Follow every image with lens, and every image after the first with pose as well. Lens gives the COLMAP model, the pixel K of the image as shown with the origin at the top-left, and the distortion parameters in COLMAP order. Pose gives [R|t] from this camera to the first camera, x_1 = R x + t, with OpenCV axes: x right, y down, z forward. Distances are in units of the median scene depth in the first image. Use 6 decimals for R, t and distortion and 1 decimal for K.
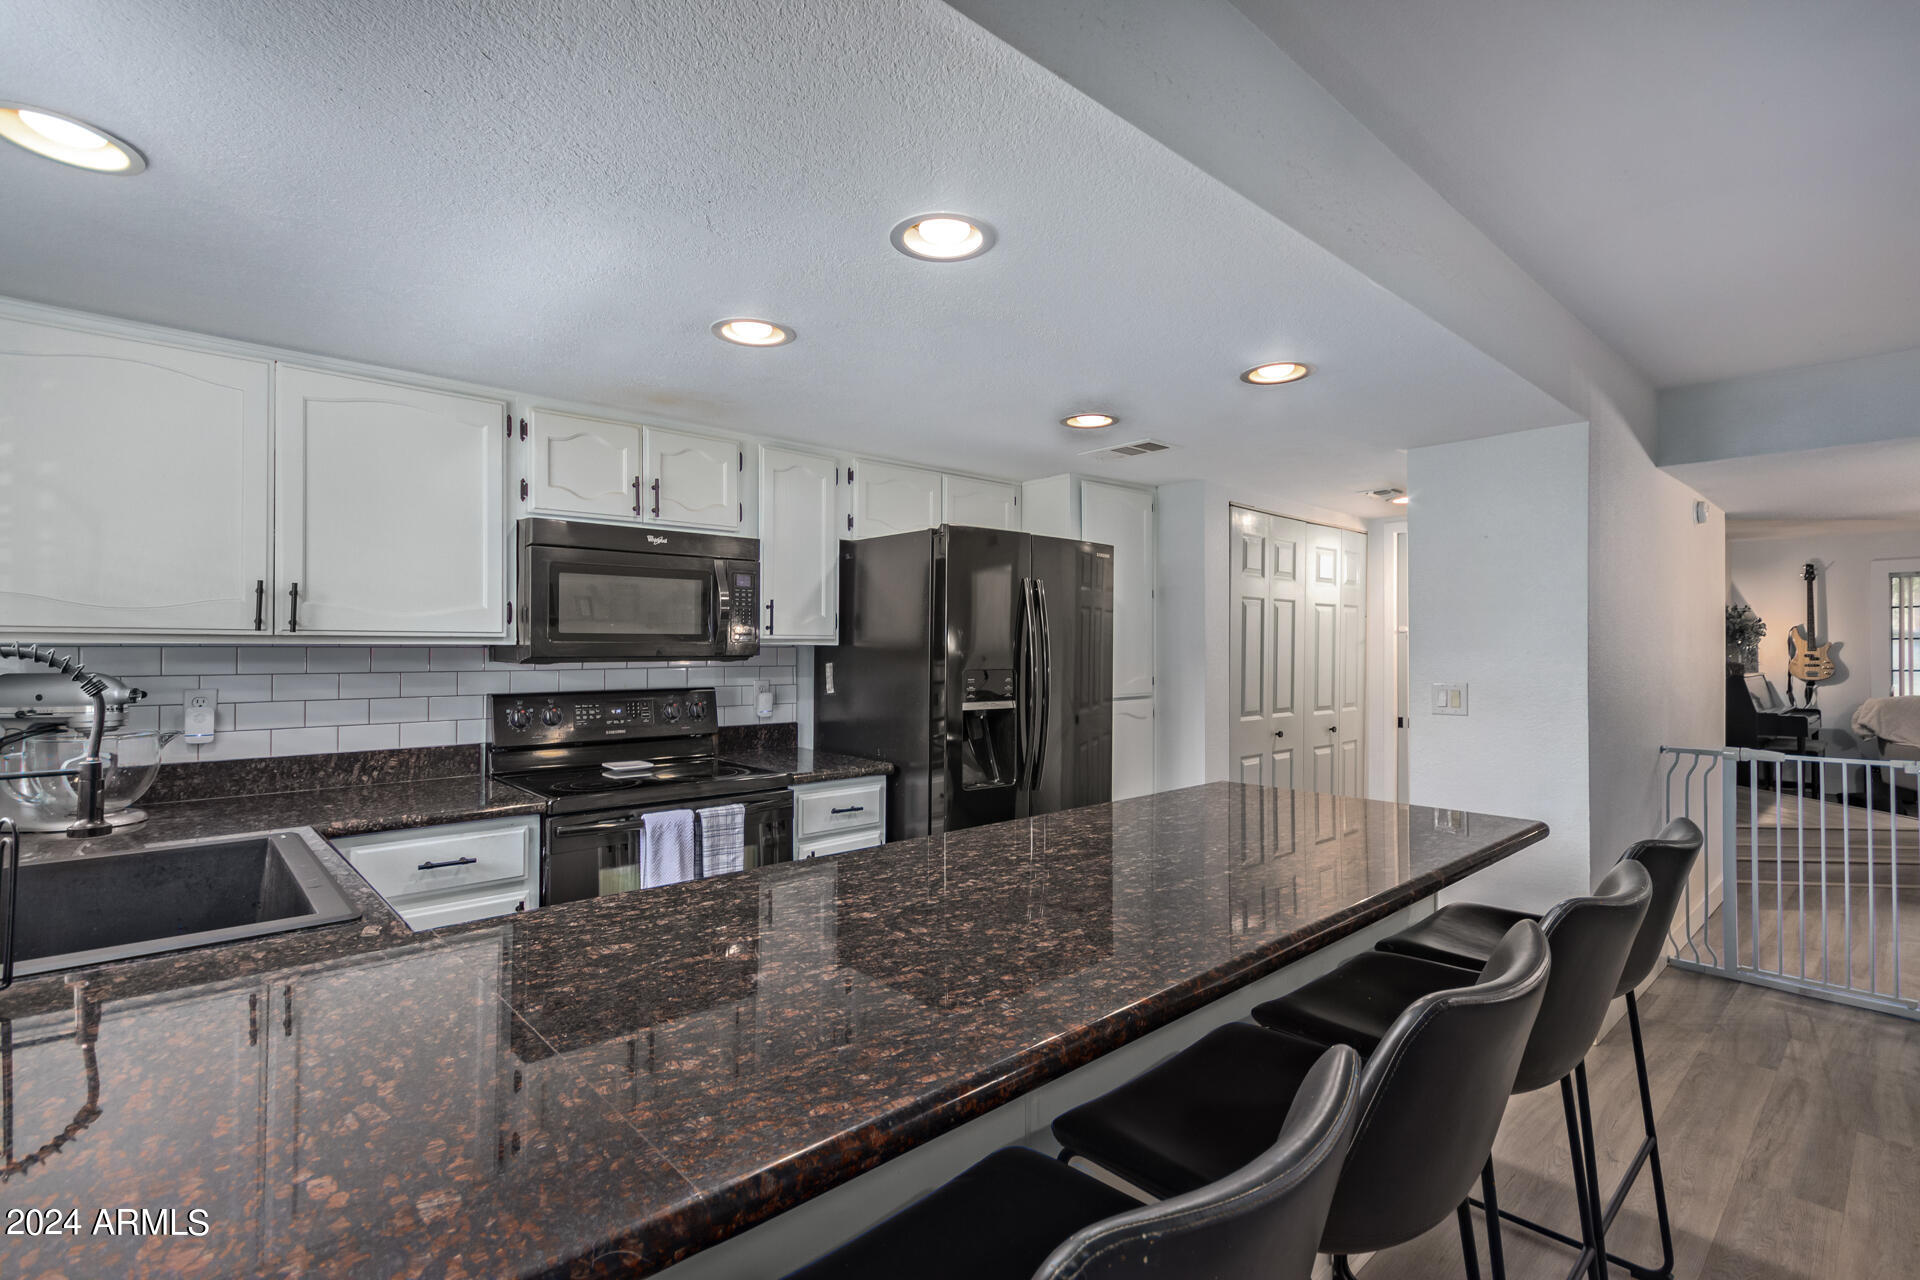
lens RADIAL K [[874.6, 0, 937.9], [0, 874.6, 649.5], [0, 0, 1]] dist [-0.000904, 0.000083]
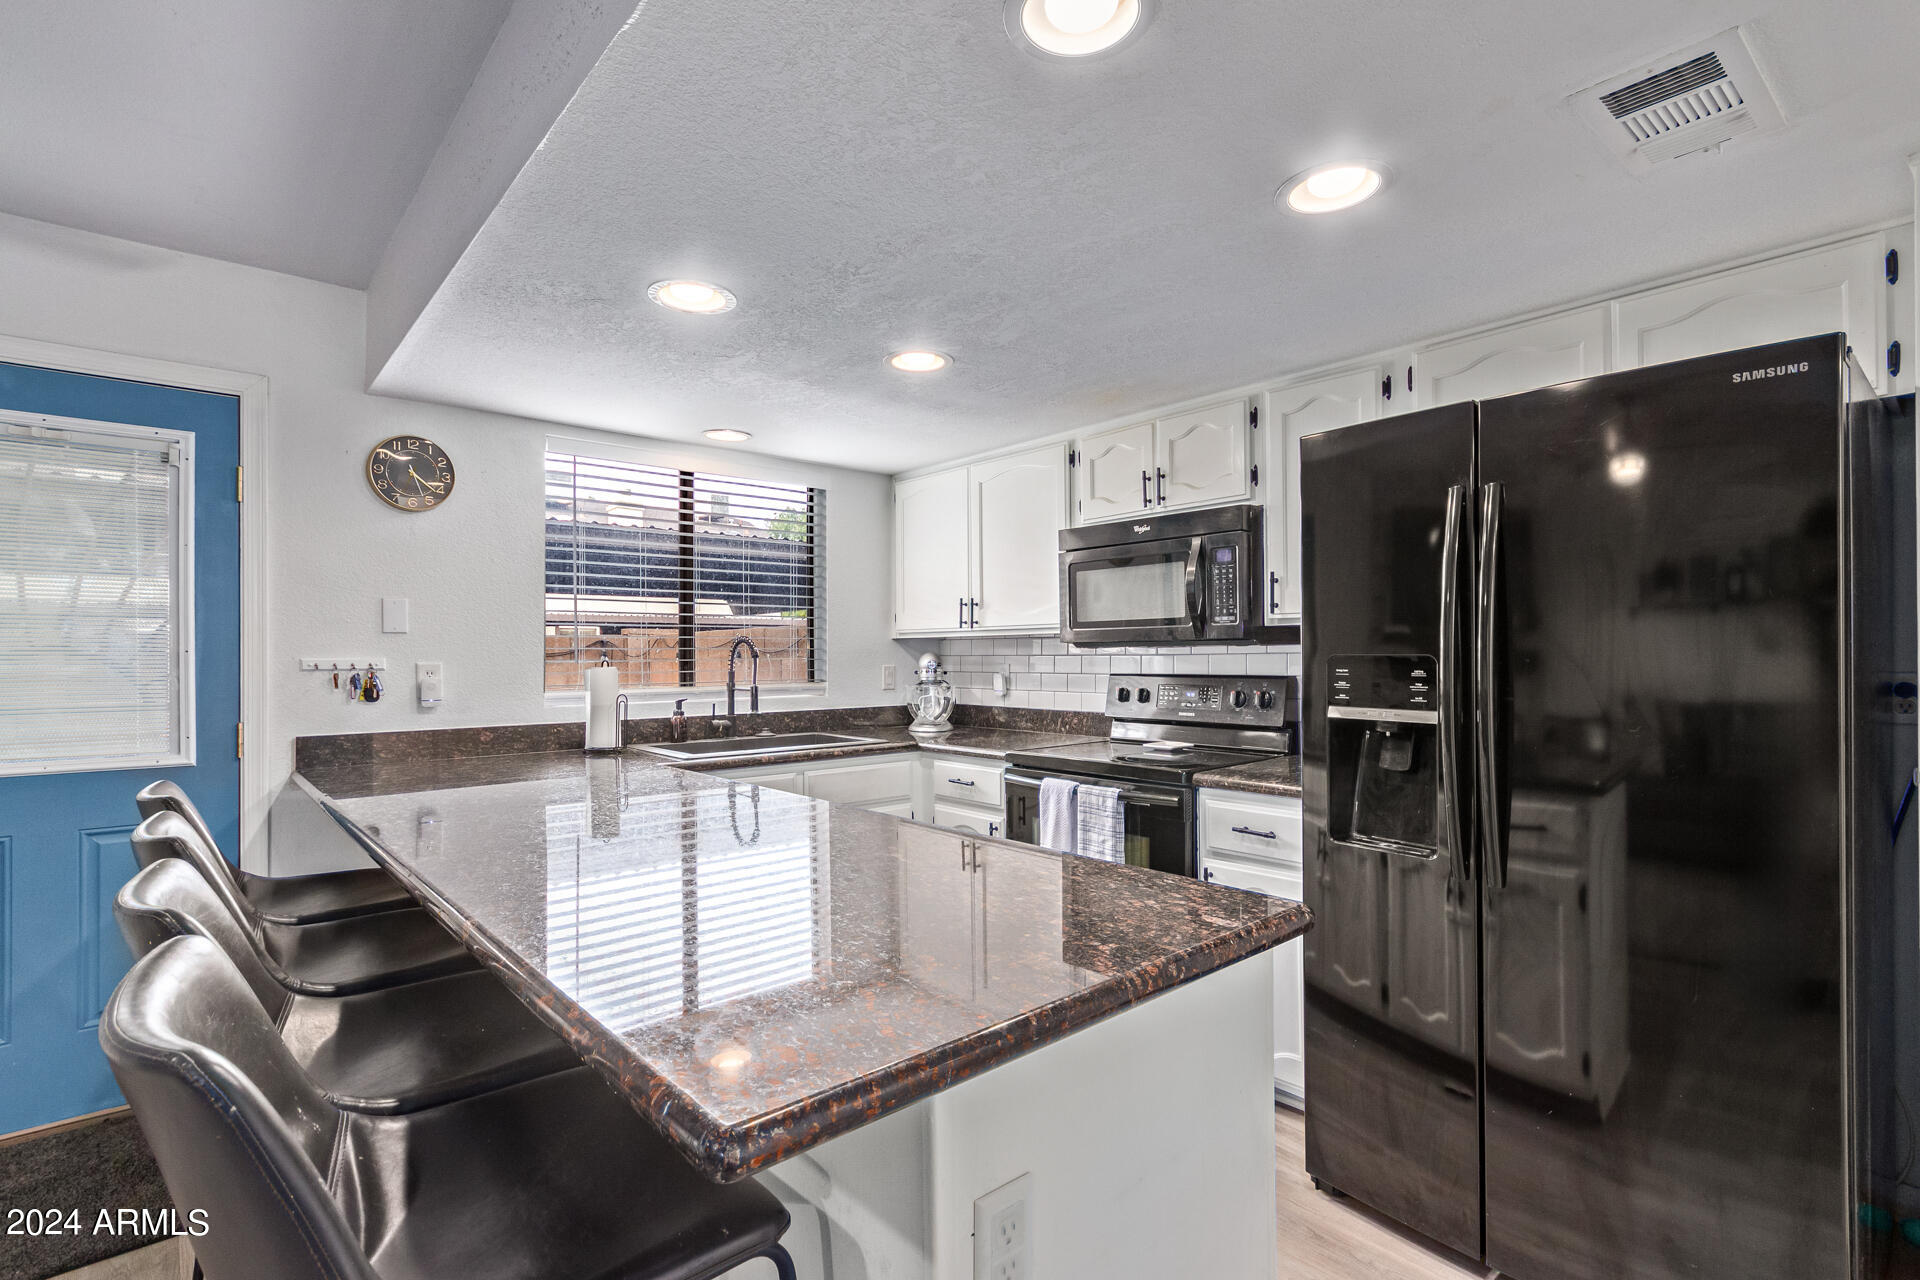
lens RADIAL K [[899.3, 0, 963.5], [0, 899.3, 643.3], [0, 0, 1]] dist [0.001847, 0.000156]
pose [[-0.008285, -0.012357, -0.999889, 0.663867], [0.005843, 0.999906, -0.012406, 0.020450], [0.999949, -0.005945, -0.008212, 0.704098]]
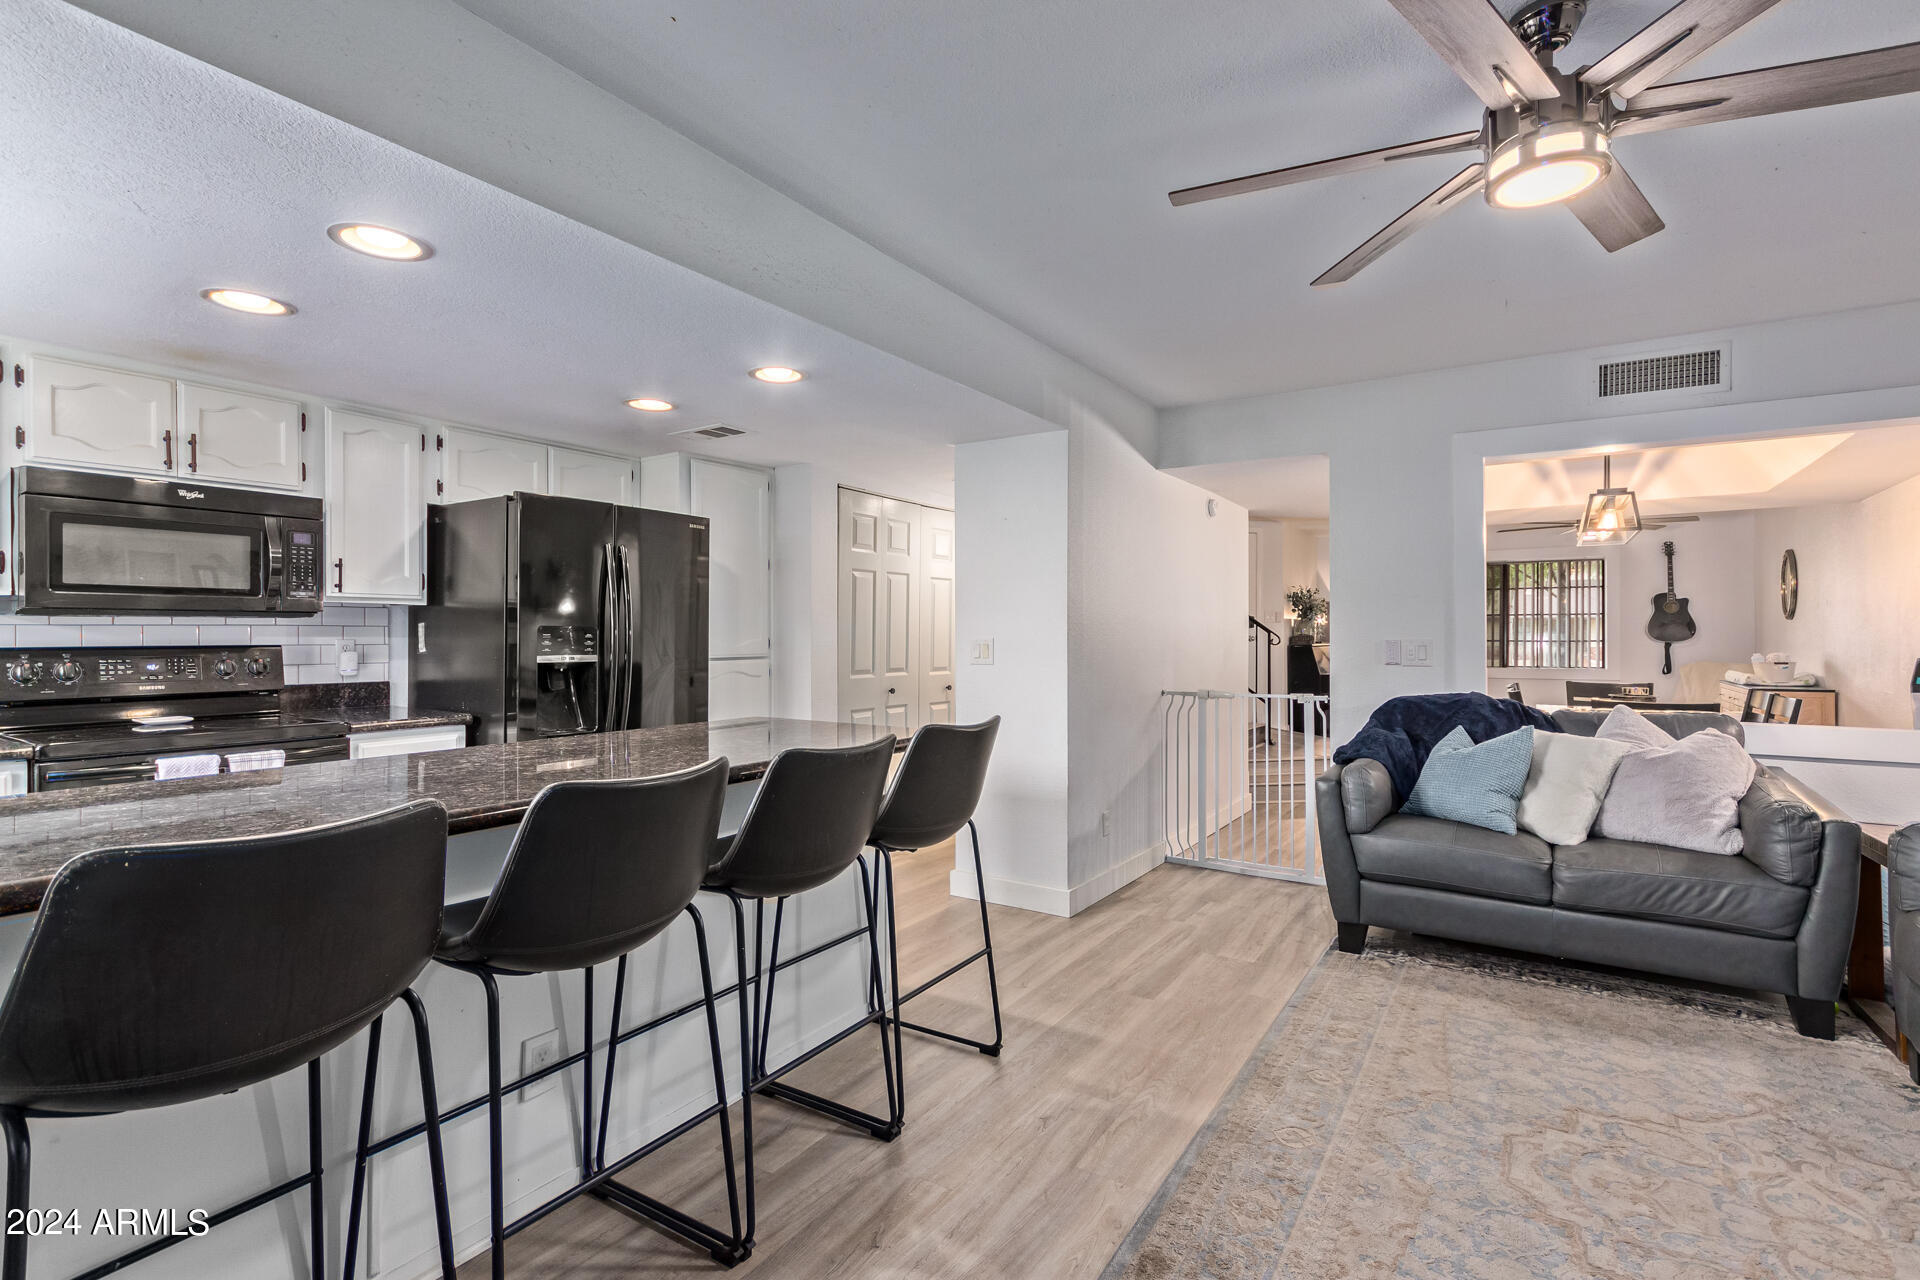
lens RADIAL K [[899.3, 0, 963.5], [0, 899.3, 643.3], [0, 0, 1]] dist [0.001847, 0.000156]
pose [[0.964493, -0.003832, 0.264081, 0.234958], [0.001997, 0.999972, 0.007216, 0.036469], [-0.264101, -0.006432, 0.964474, -0.215150]]
